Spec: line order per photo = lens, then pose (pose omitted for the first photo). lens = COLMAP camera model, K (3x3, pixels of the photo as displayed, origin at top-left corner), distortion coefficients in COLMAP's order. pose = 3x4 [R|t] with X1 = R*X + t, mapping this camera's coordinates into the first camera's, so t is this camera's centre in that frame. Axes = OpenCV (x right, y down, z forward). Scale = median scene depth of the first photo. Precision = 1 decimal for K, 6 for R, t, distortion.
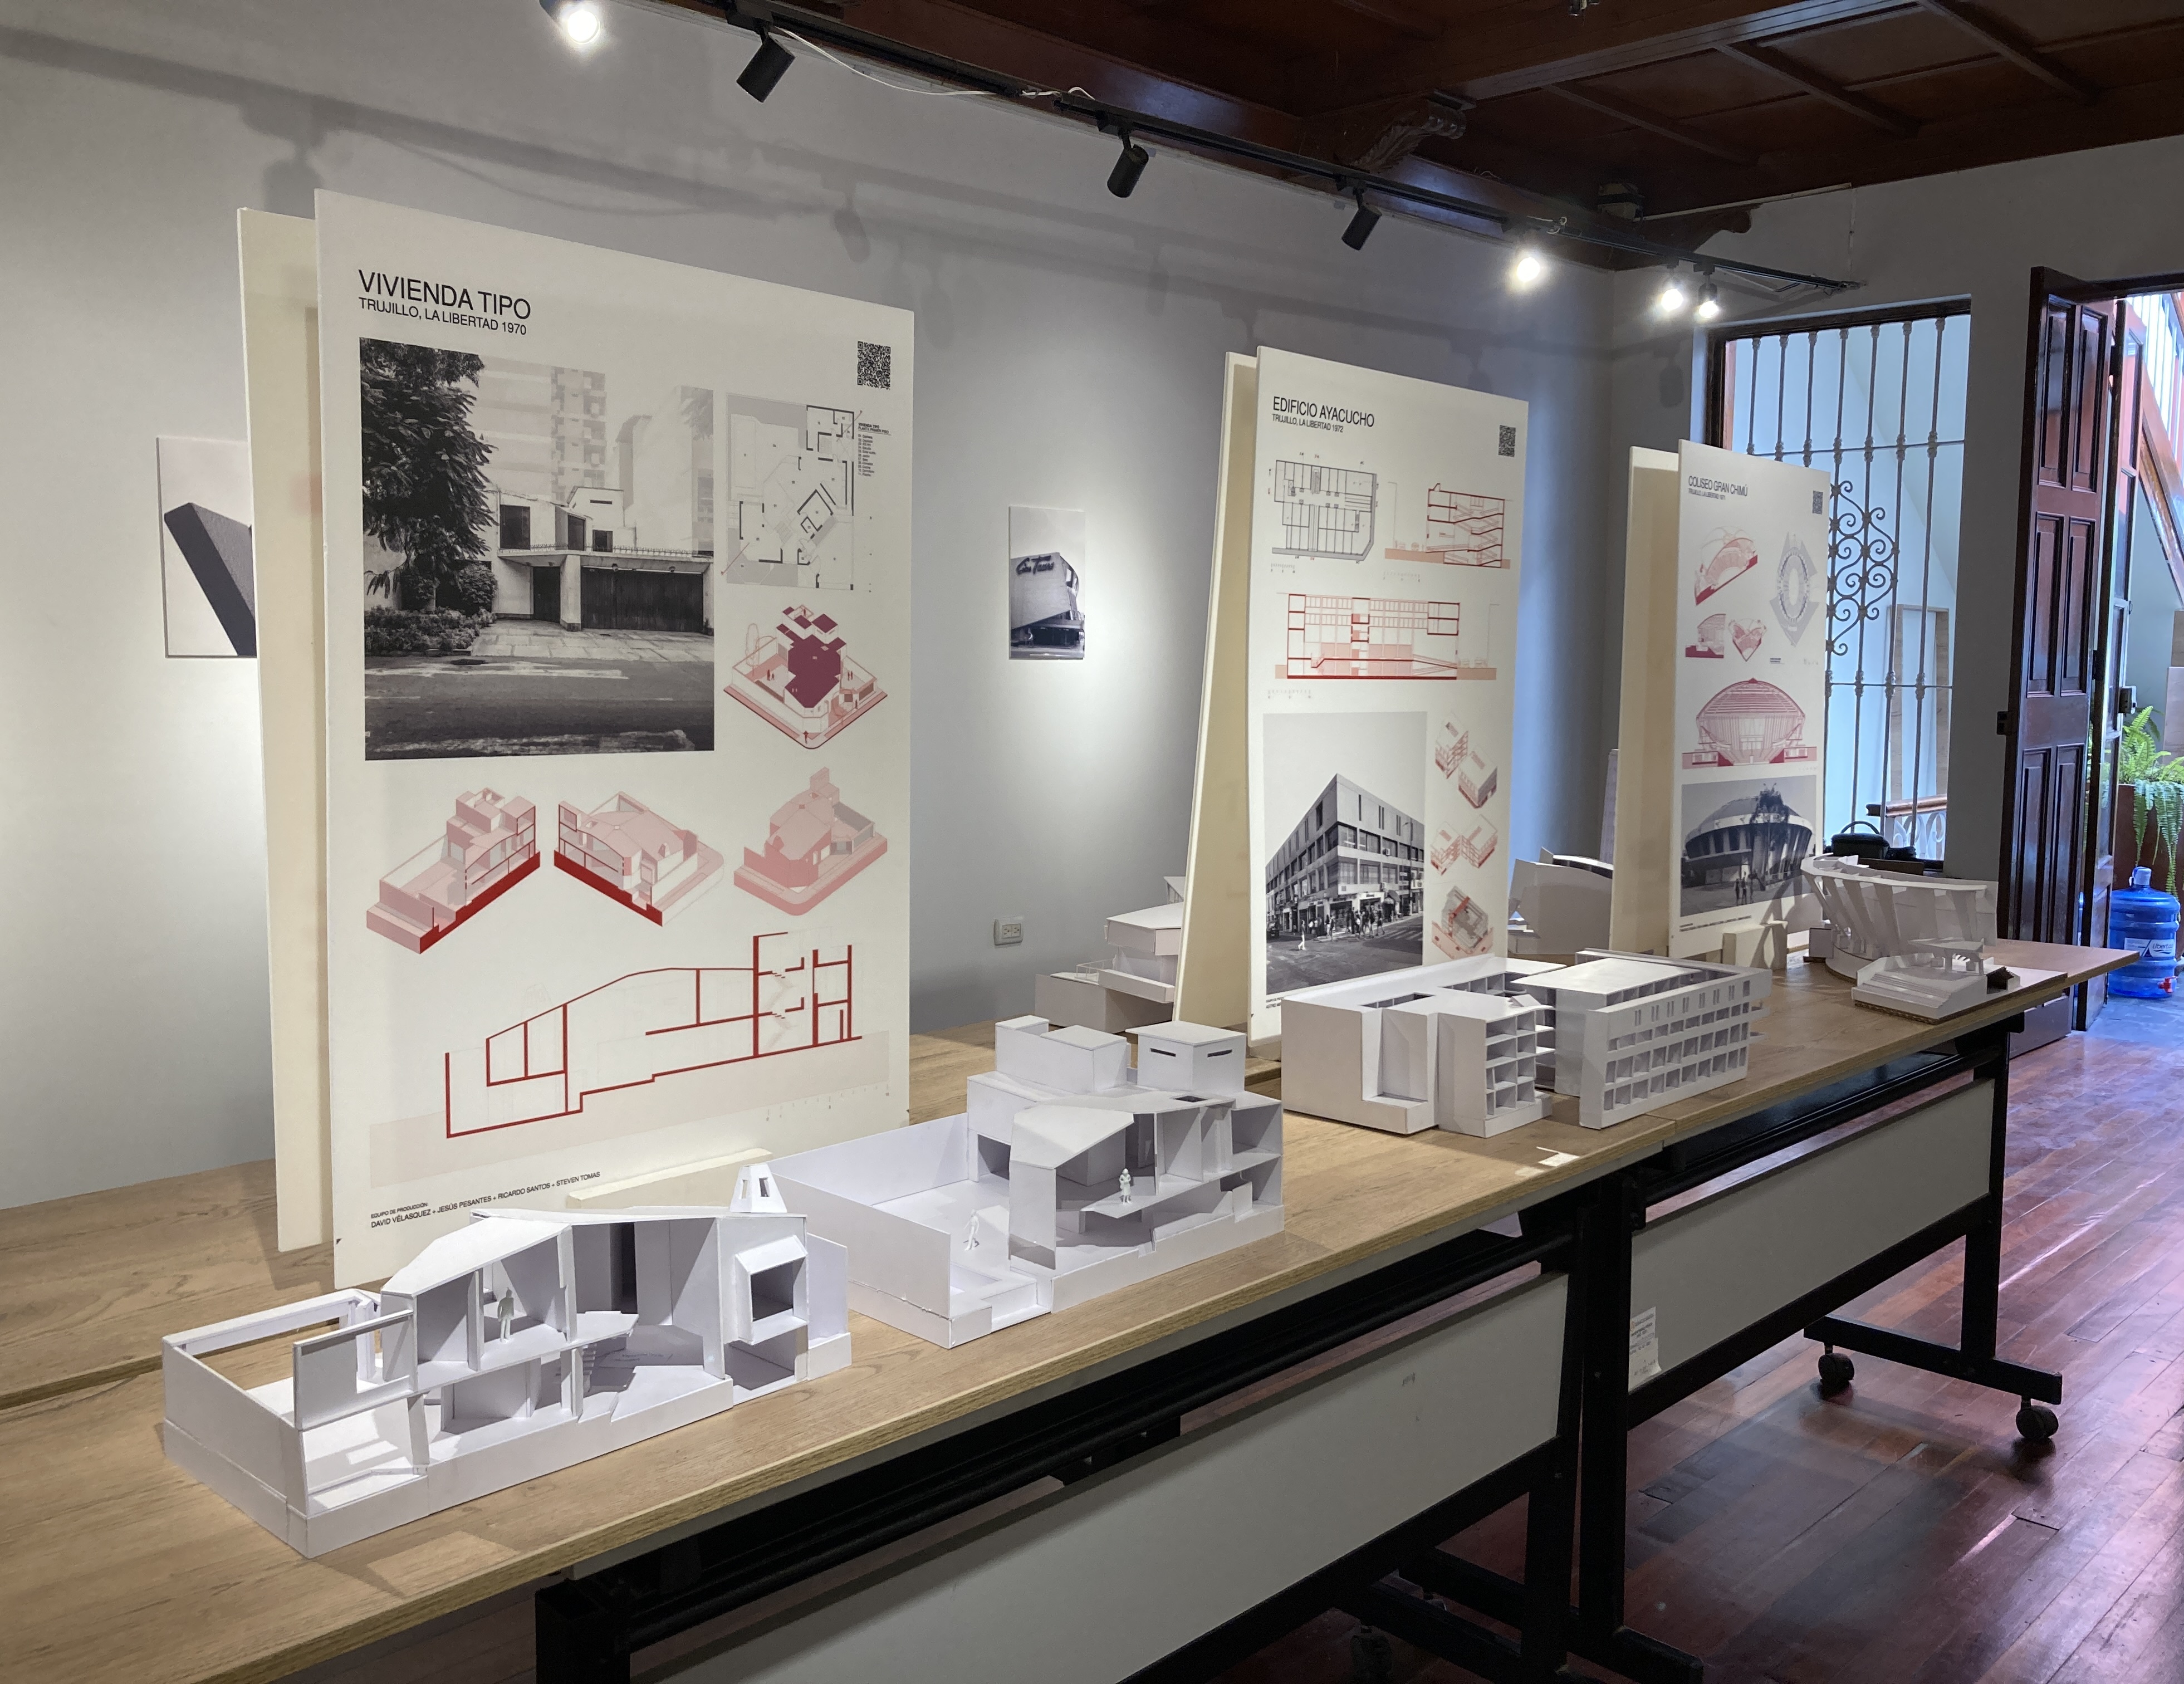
lens RADIAL K [[1795.1, 0, 1095.9], [0, 1795.1, 858.0], [0, 0, 1]] dist [-0.001969, -0.009972]
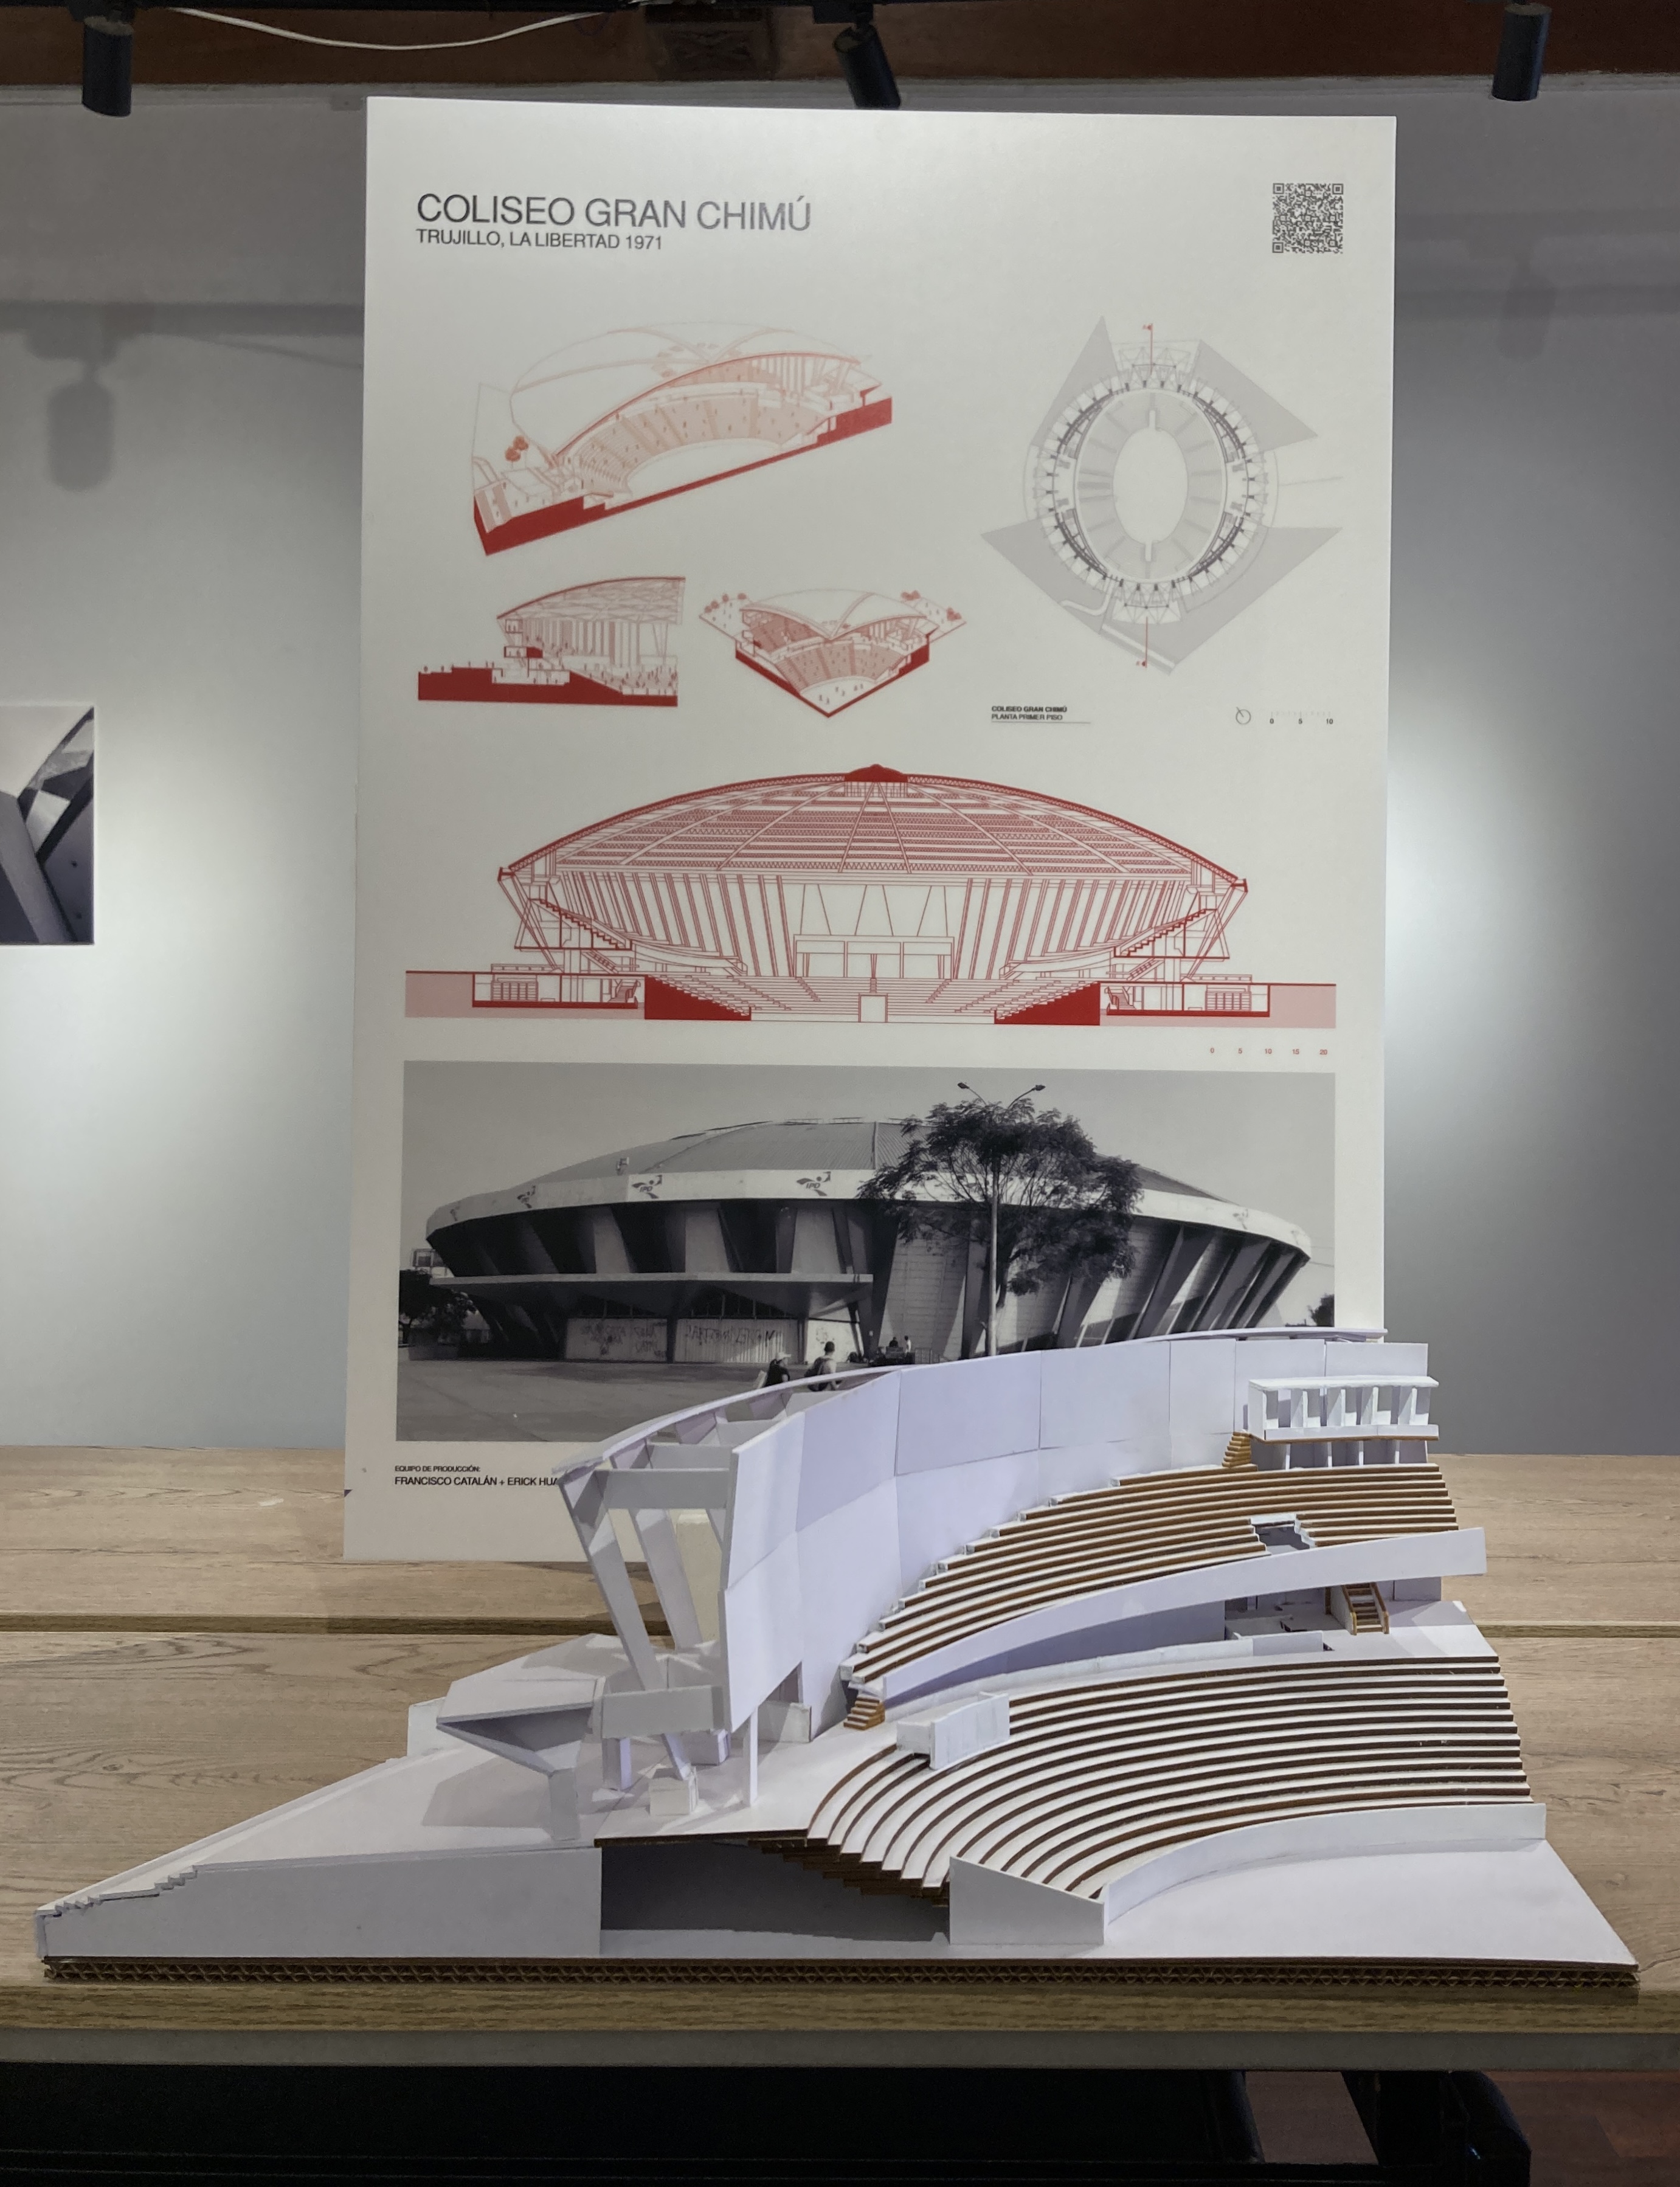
lens RADIAL K [[1959.2, 0, 830.6], [0, 1959.2, 1081.4], [0, 0, 1]] dist [0.032659, -0.011070]
pose [[0.701575, 0.012286, -0.712490, 1.405826], [-0.076524, 0.995368, -0.058188, -0.043551], [0.708475, 0.095345, 0.699265, 1.680430]]
